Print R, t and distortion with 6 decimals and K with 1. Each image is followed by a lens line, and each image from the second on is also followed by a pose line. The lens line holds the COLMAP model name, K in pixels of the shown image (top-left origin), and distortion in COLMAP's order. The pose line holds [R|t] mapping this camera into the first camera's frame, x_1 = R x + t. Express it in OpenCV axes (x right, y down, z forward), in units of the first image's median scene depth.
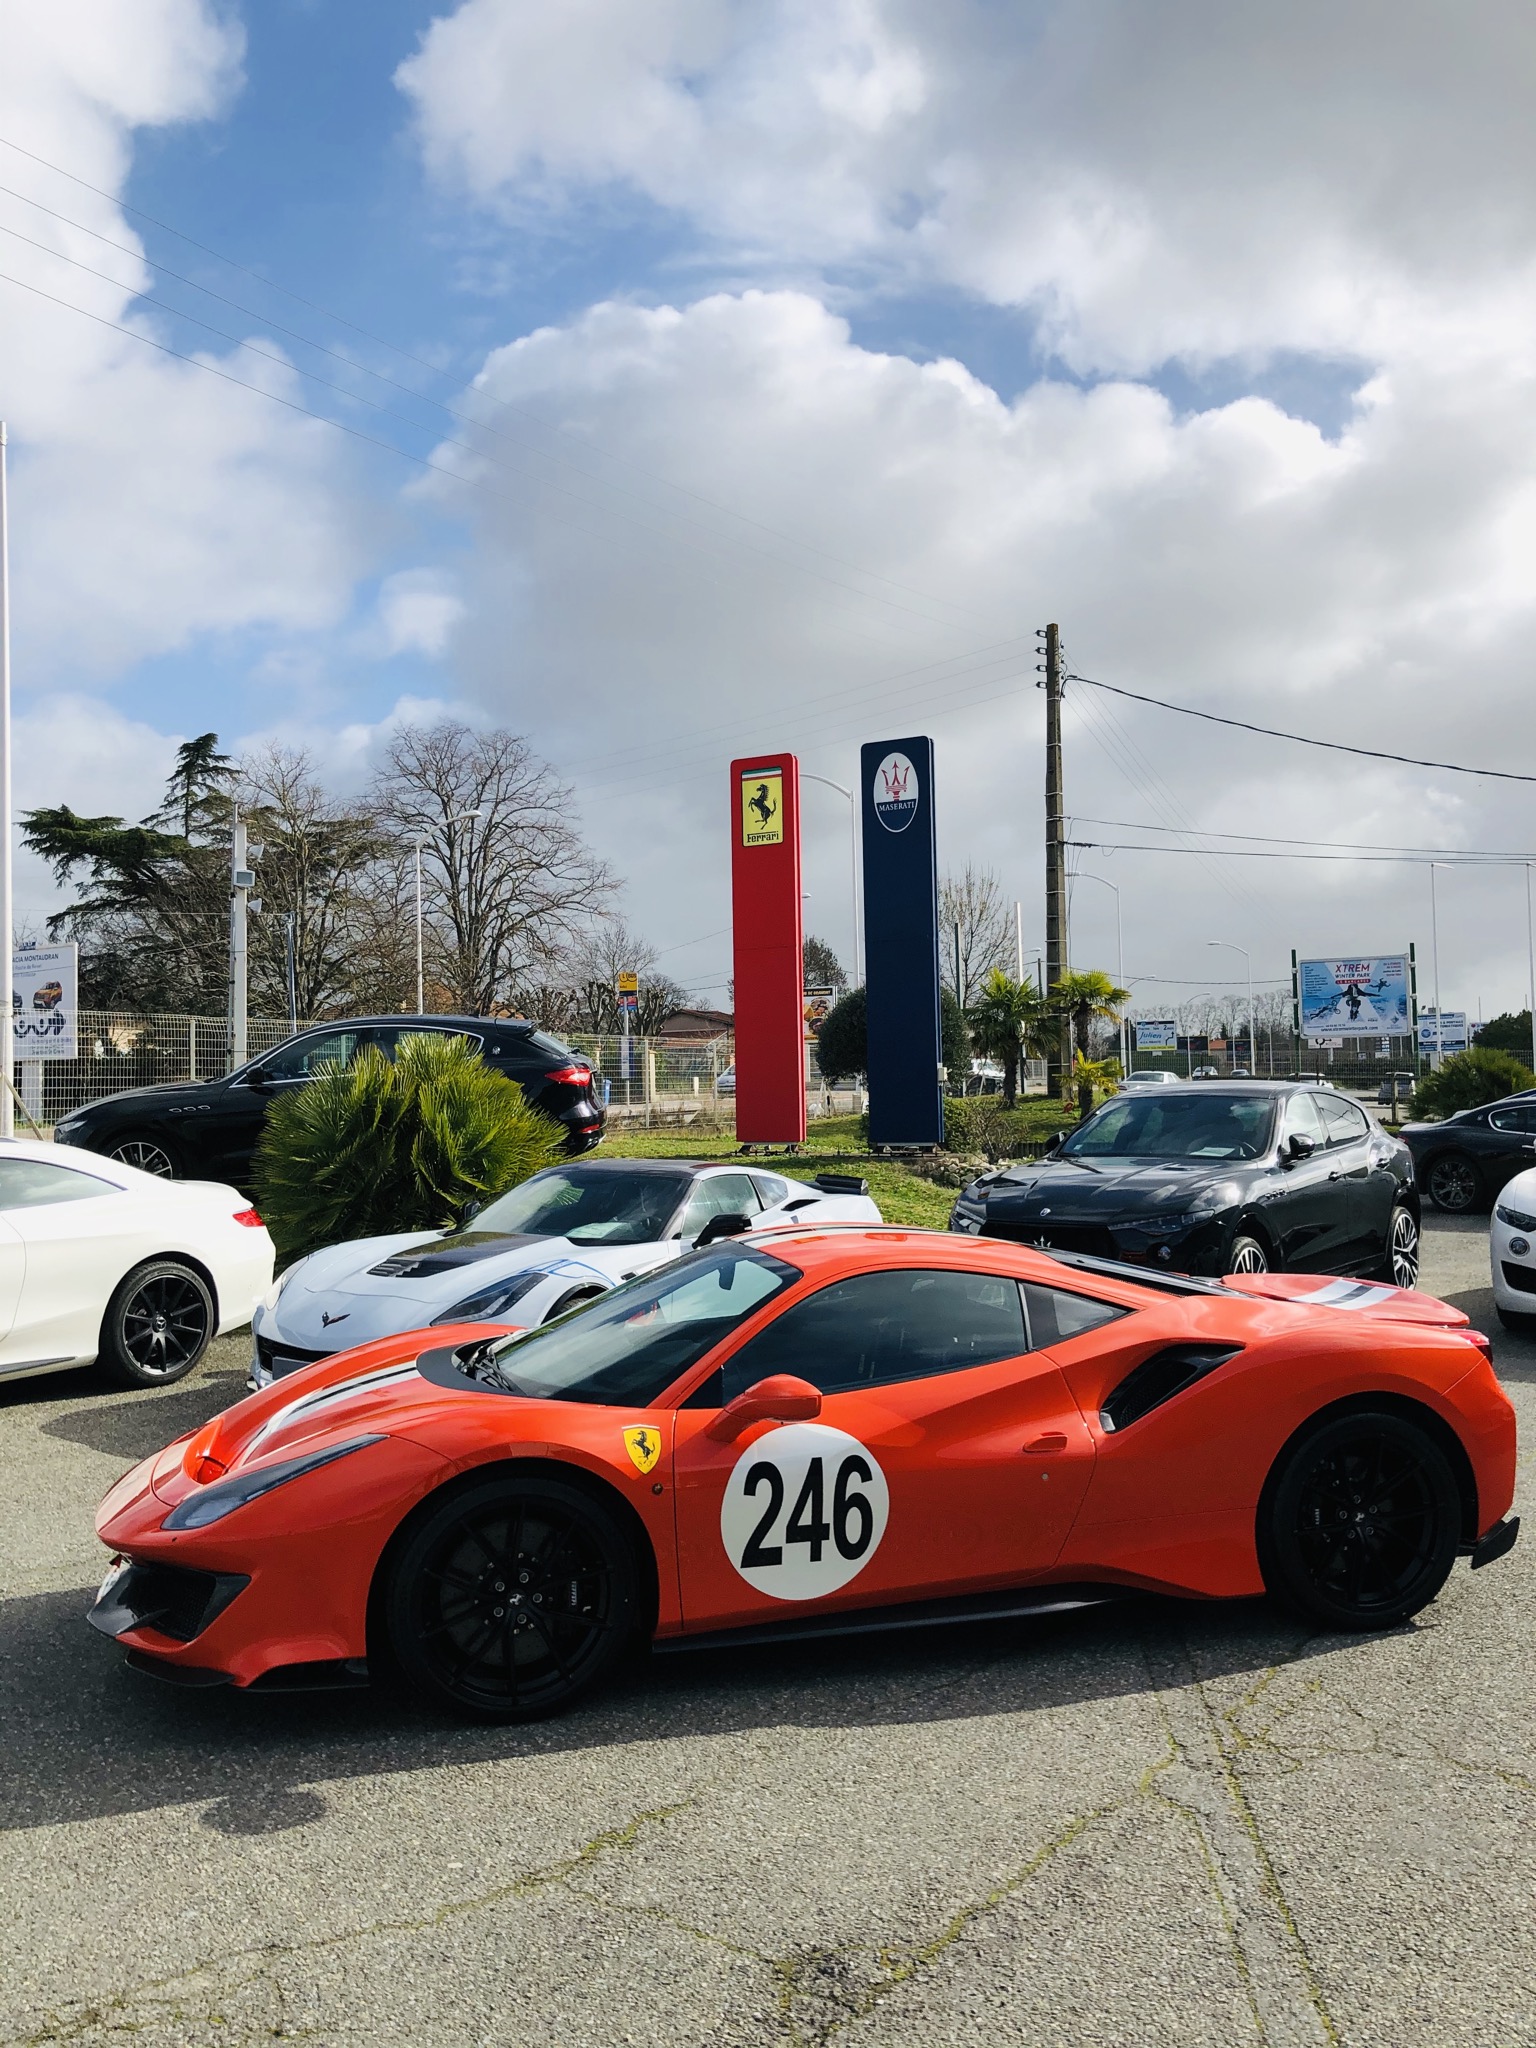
lens RADIAL K [[1671.7, 0, 768.0], [0, 1671.7, 1024.0], [0, 0, 1]] dist [0.040599, -0.017286]
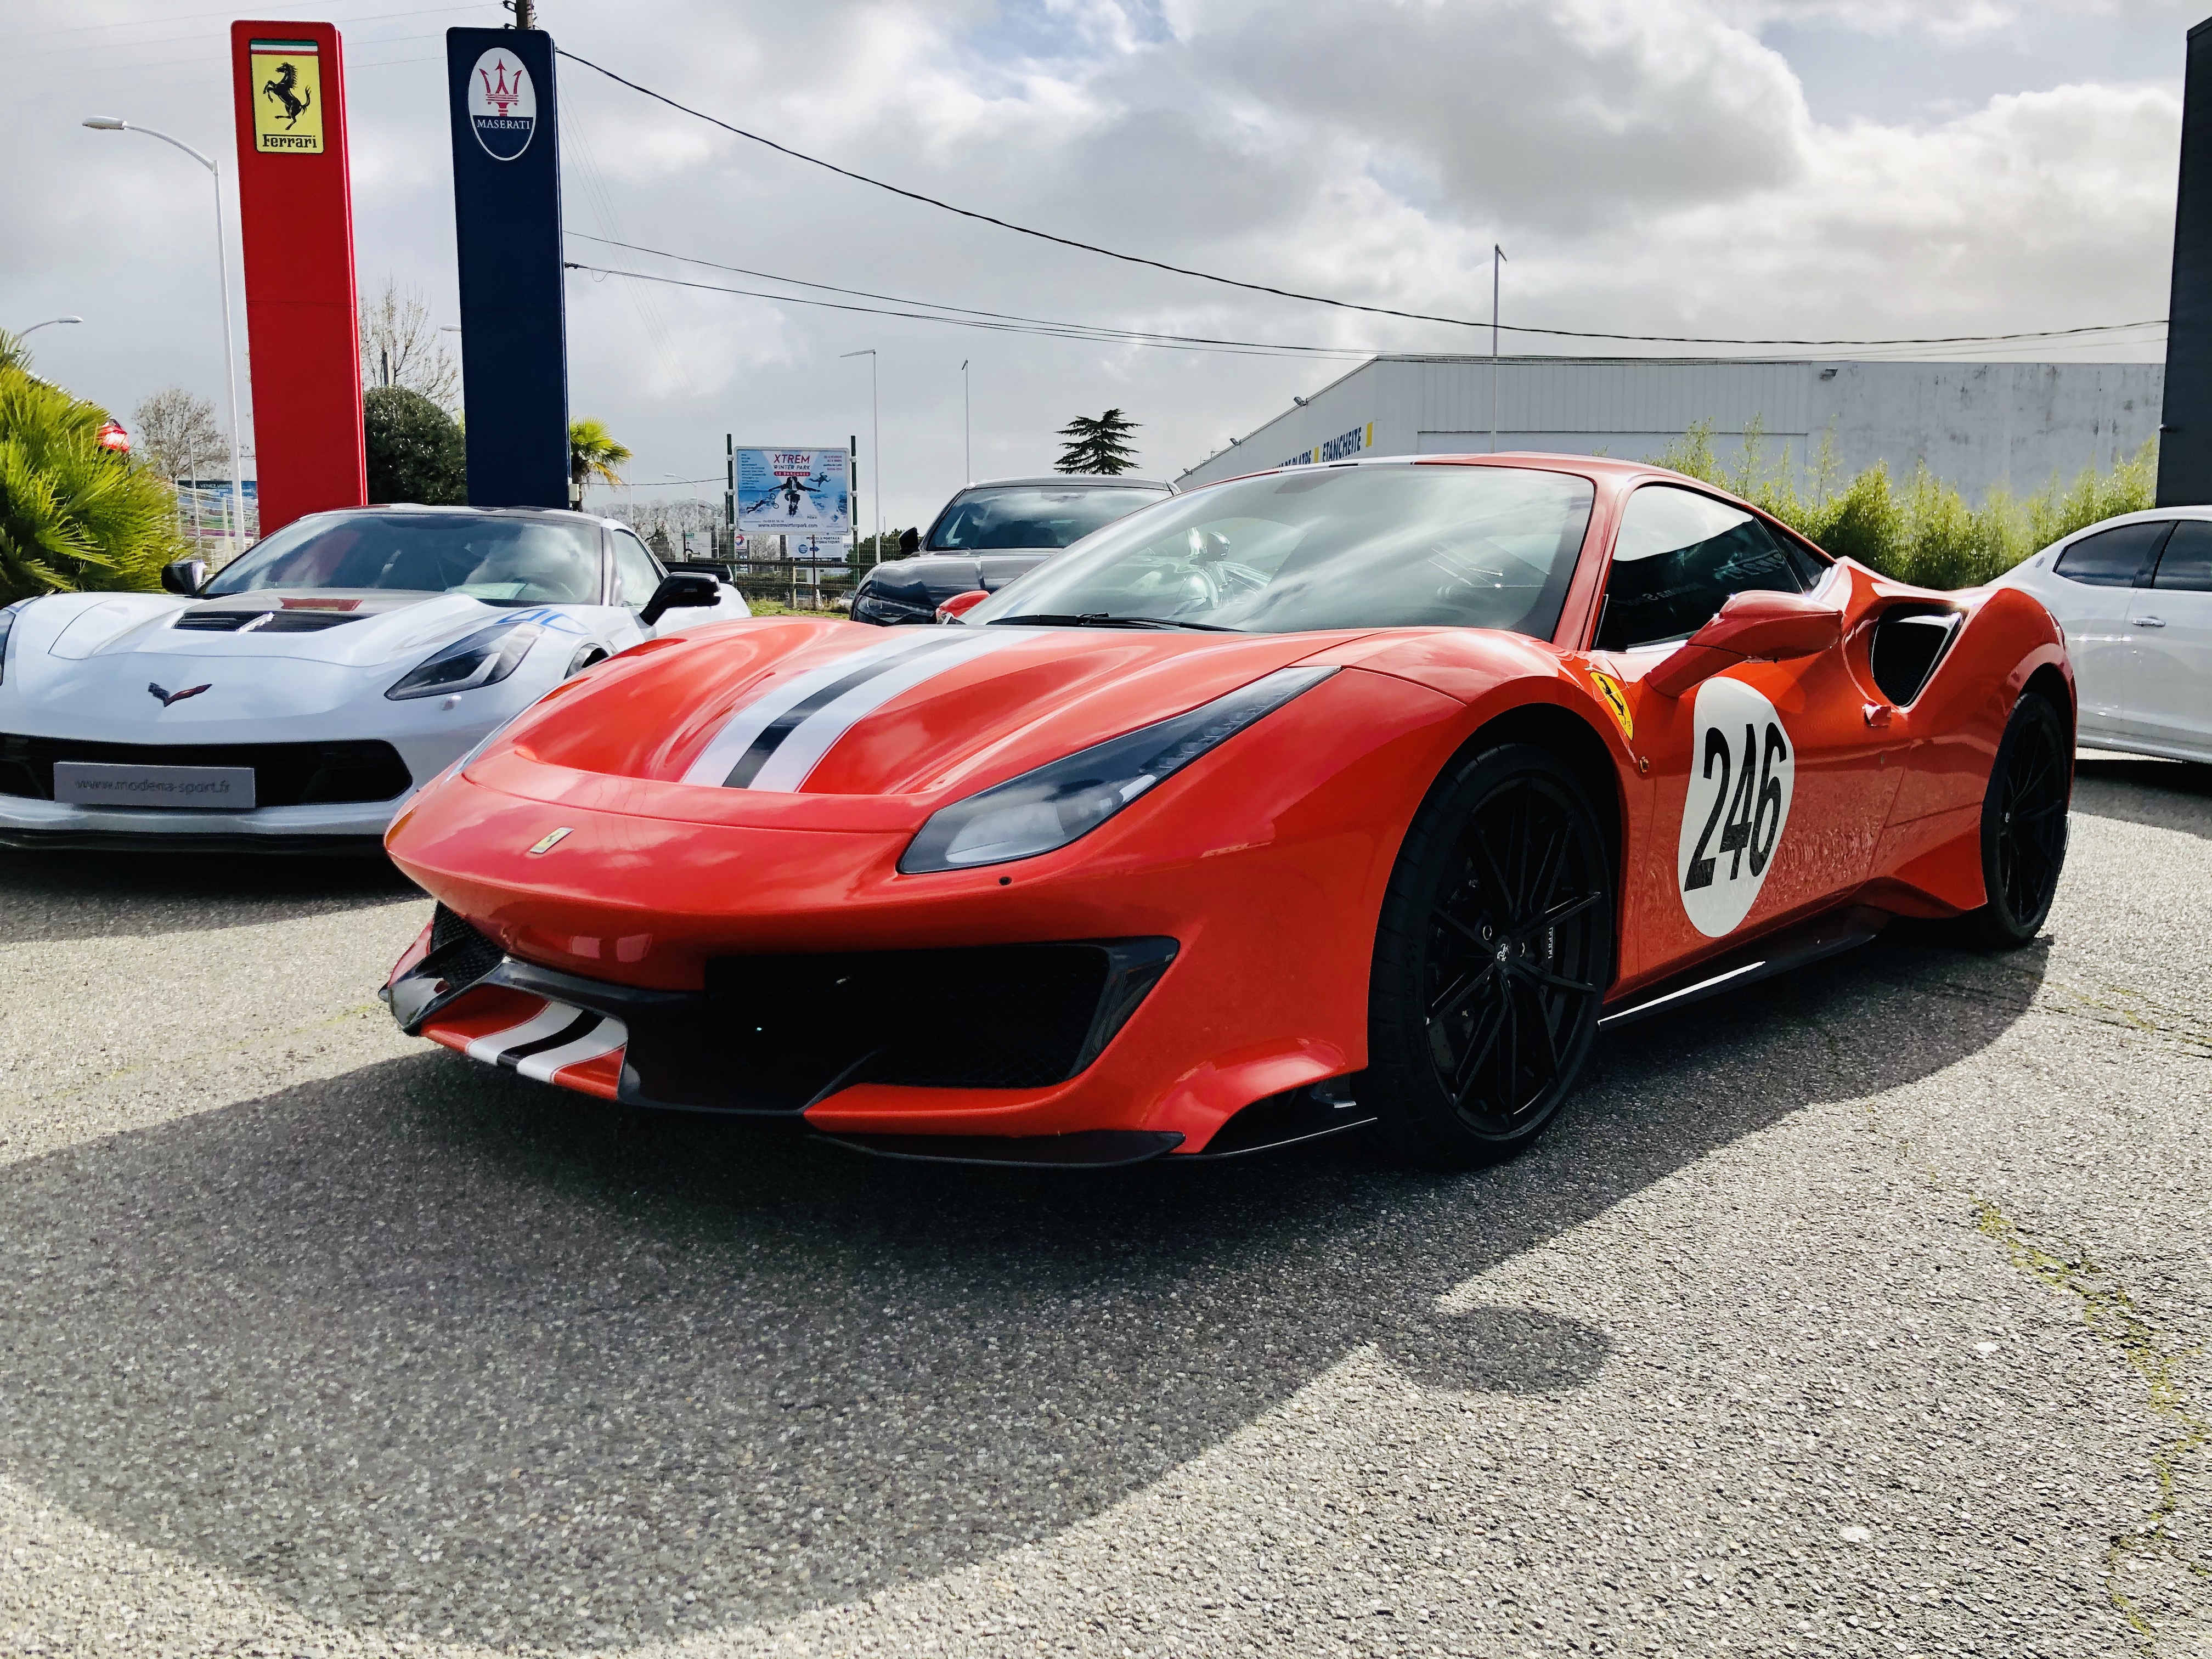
lens RADIAL K [[1805.6, 0, 1111.2], [0, 1805.6, 805.1], [0, 0, 1]] dist [0.040599, -0.017286]
pose [[0.838727, -0.037017, 0.543293, -0.080330], [-0.039908, 0.990826, 0.129119, 0.029645], [-0.543088, -0.129977, 0.829555, 0.077419]]
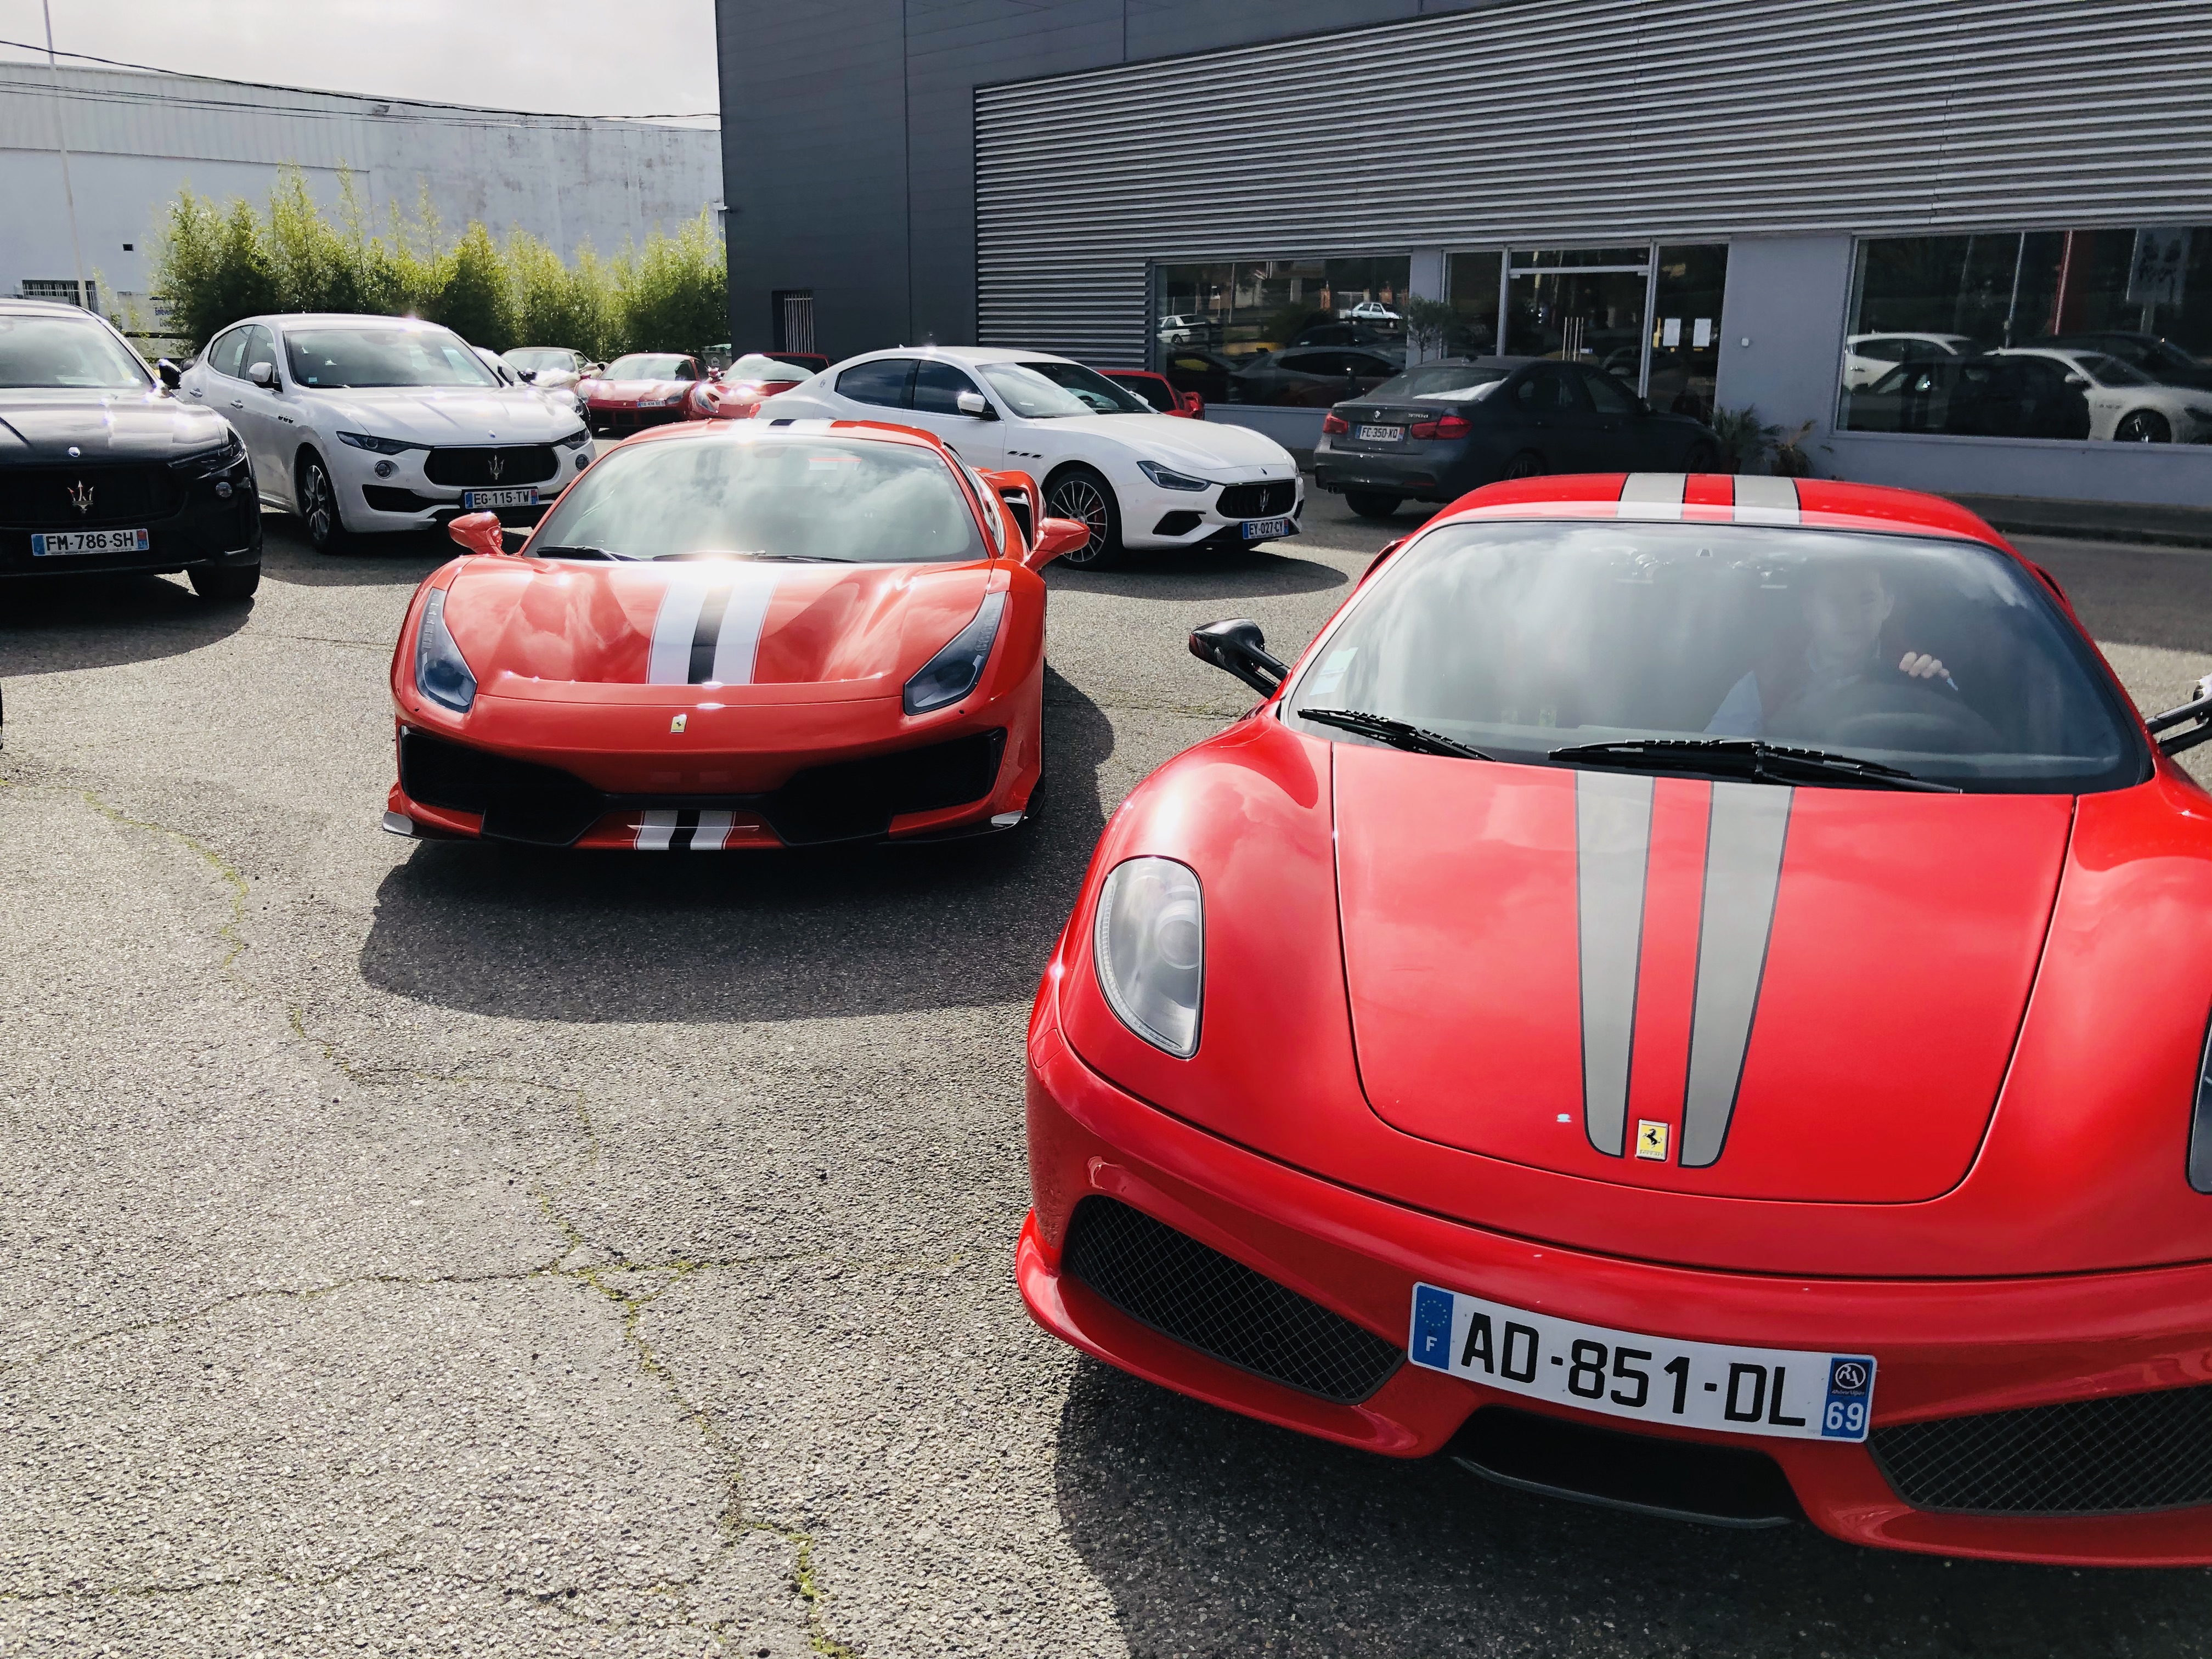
lens RADIAL K [[1830.2, 0, 1107.6], [0, 1830.2, 863.3], [0, 0, 1]] dist [0.027515, -0.018244]
pose [[0.224081, -0.252733, 0.941230, -0.188434], [-0.044327, 0.962147, 0.268902, 0.012501], [-0.973562, -0.101977, 0.204396, 0.091119]]
